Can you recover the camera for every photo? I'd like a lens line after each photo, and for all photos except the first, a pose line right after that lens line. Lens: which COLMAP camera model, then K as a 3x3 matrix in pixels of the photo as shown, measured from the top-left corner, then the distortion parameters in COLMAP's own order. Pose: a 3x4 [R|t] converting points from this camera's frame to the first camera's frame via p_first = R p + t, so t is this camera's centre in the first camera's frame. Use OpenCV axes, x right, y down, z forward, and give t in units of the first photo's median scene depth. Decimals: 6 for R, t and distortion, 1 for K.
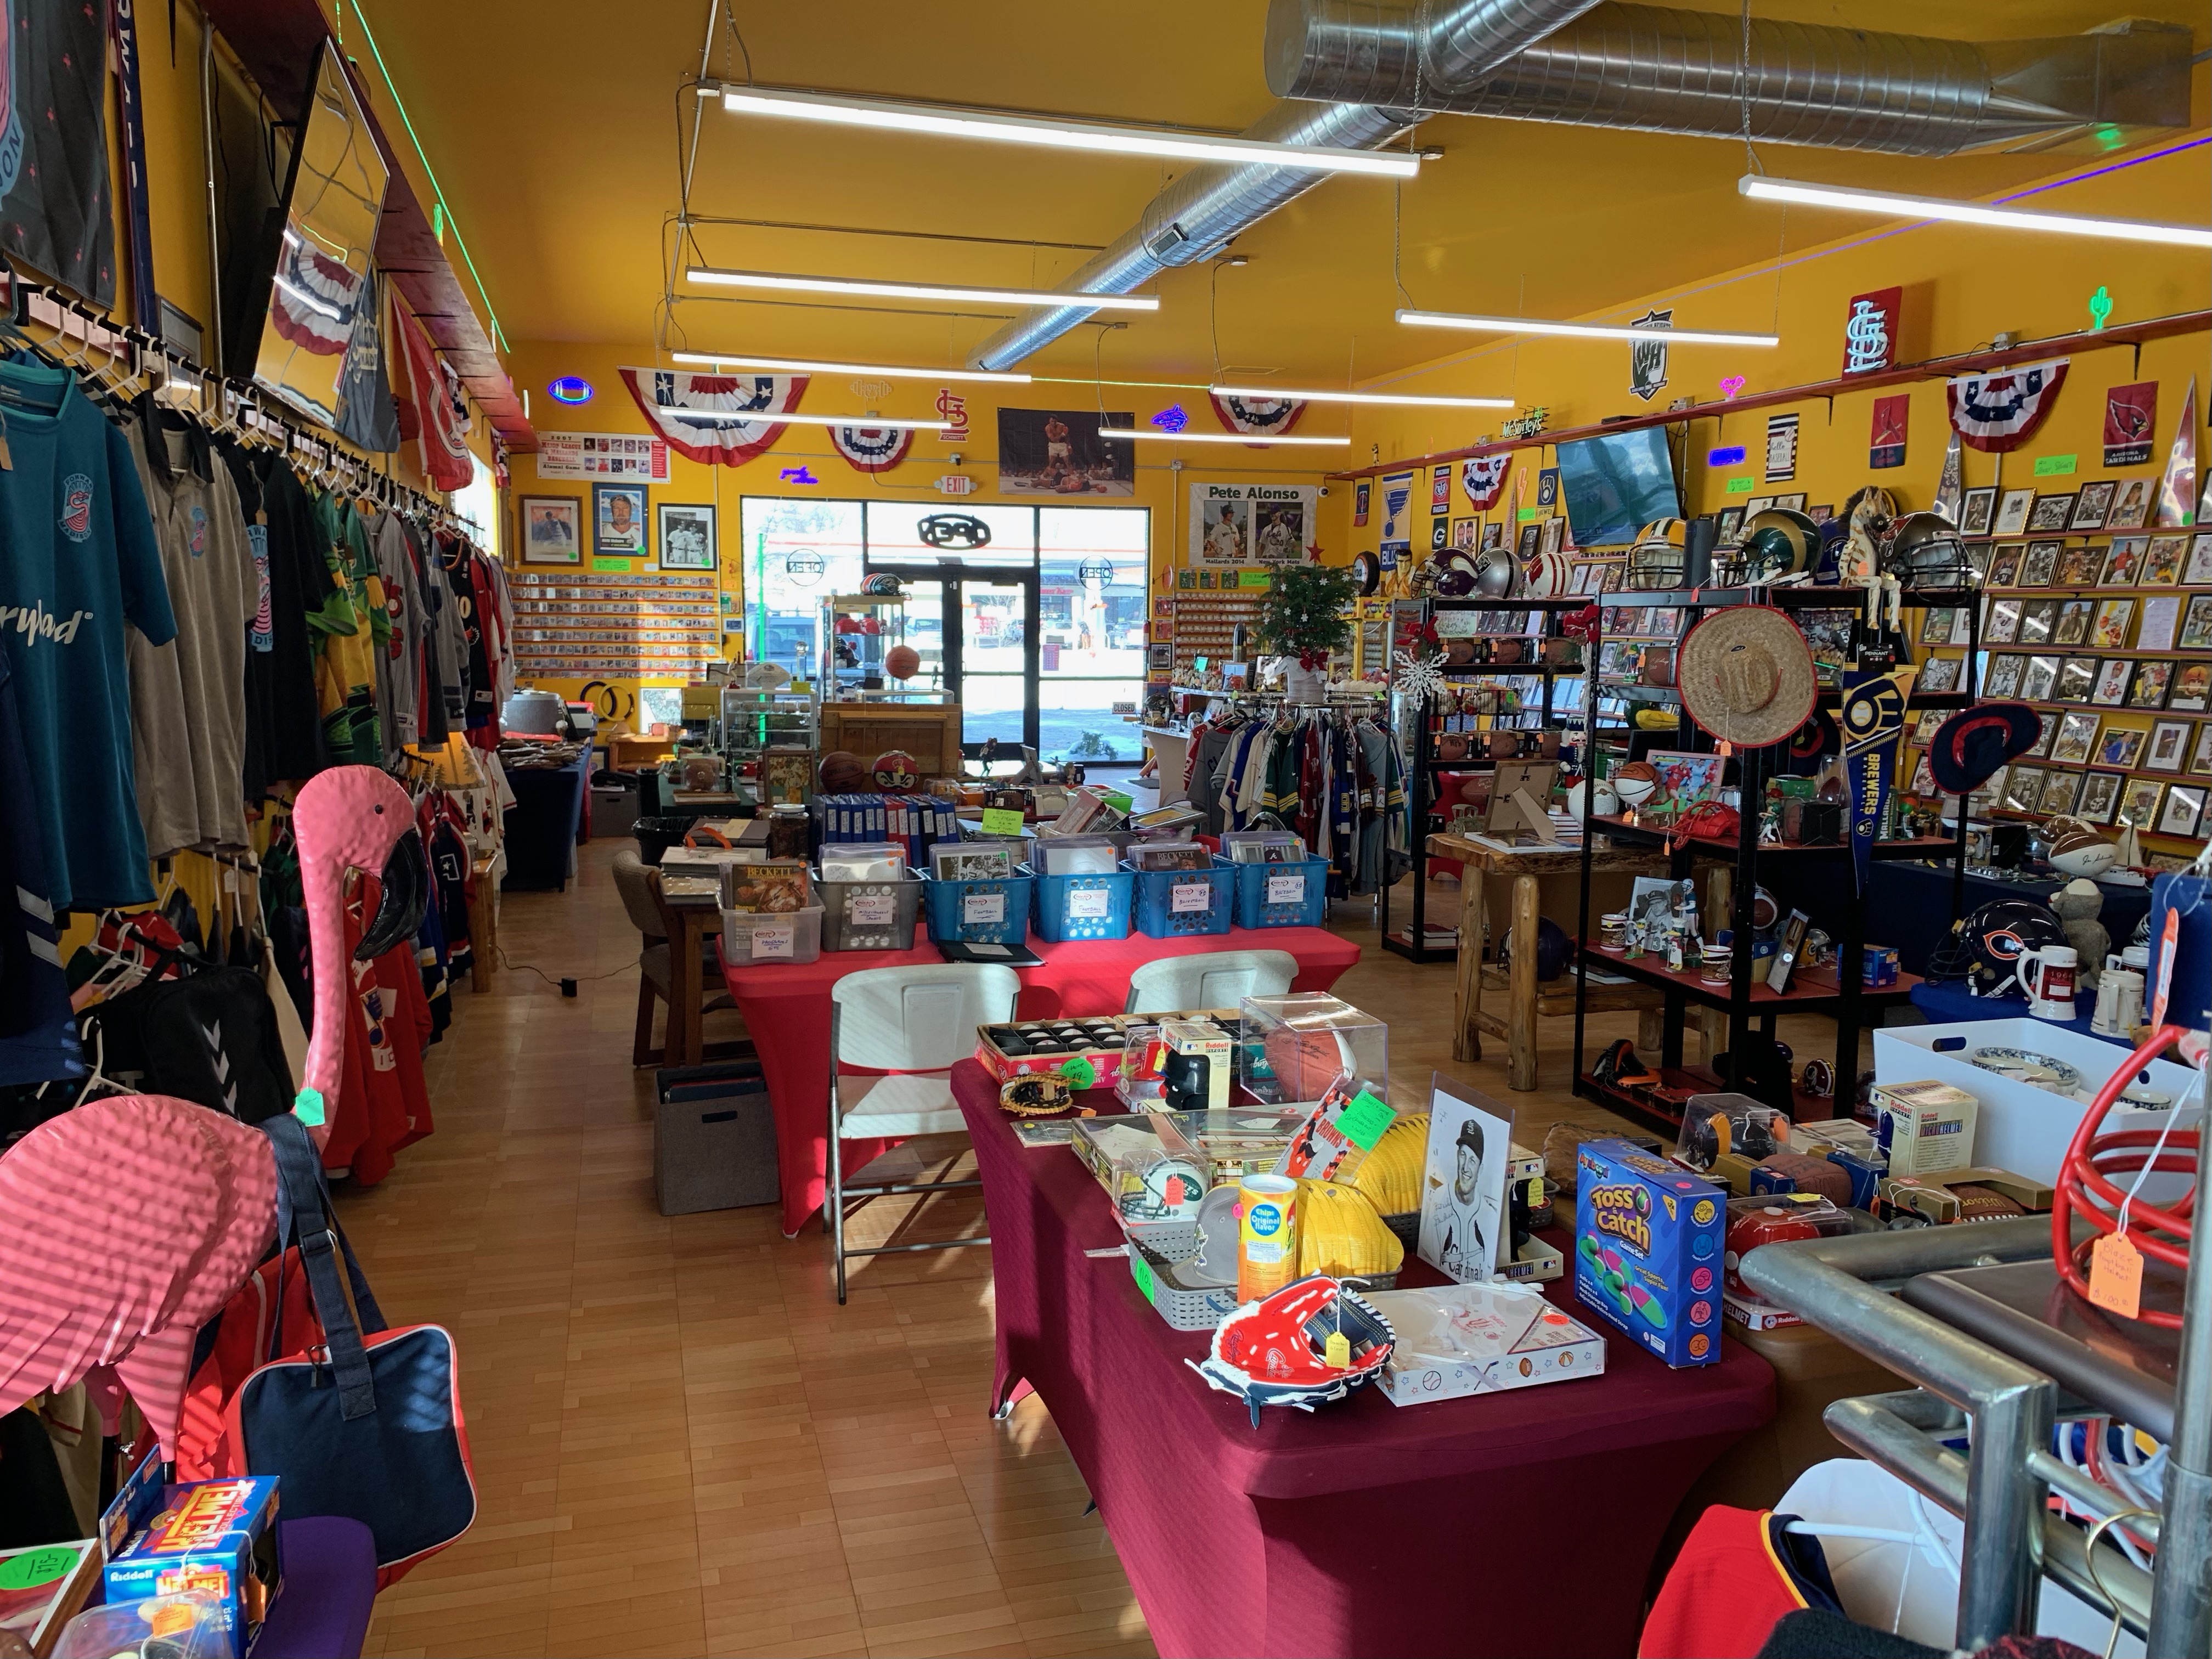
lens RADIAL K [[1681.7, 0, 1087.2], [0, 1681.7, 846.0], [0, 0, 1]] dist [0.035946, -0.041559]
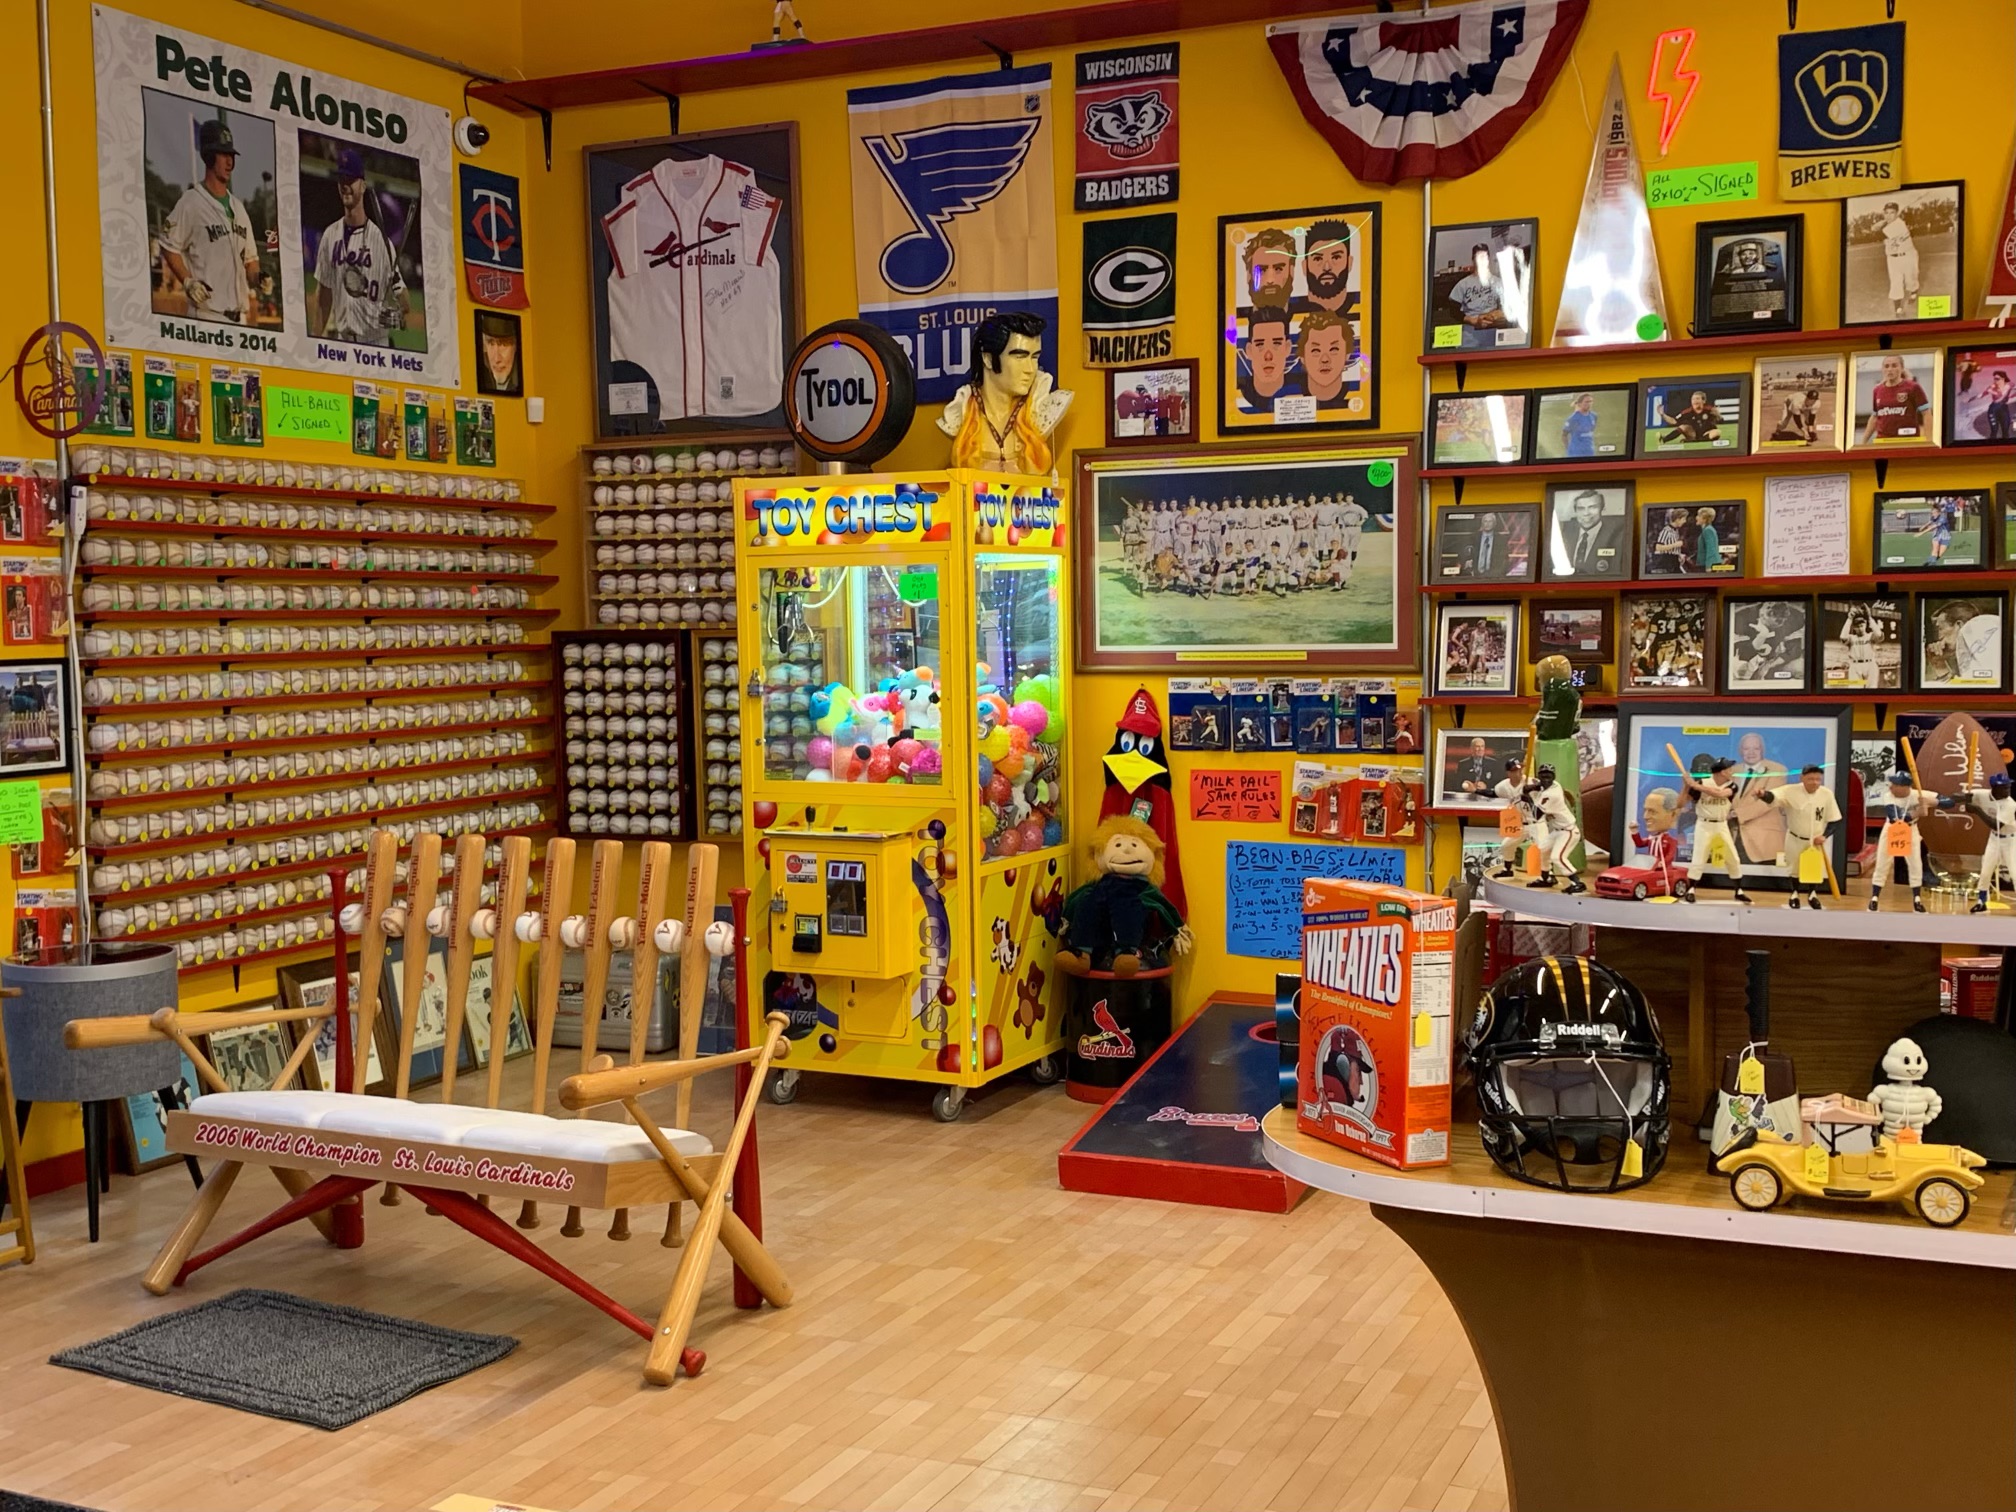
lens RADIAL K [[2194.9, 0, 984.9], [0, 2194.9, 757.7], [0, 0, 1]] dist [0.036973, 0.000000]
pose [[0.648671, -0.066361, 0.758170, -0.112505], [0.117809, 0.992939, -0.013884, -0.094376], [-0.751895, 0.098326, 0.651909, 0.761612]]
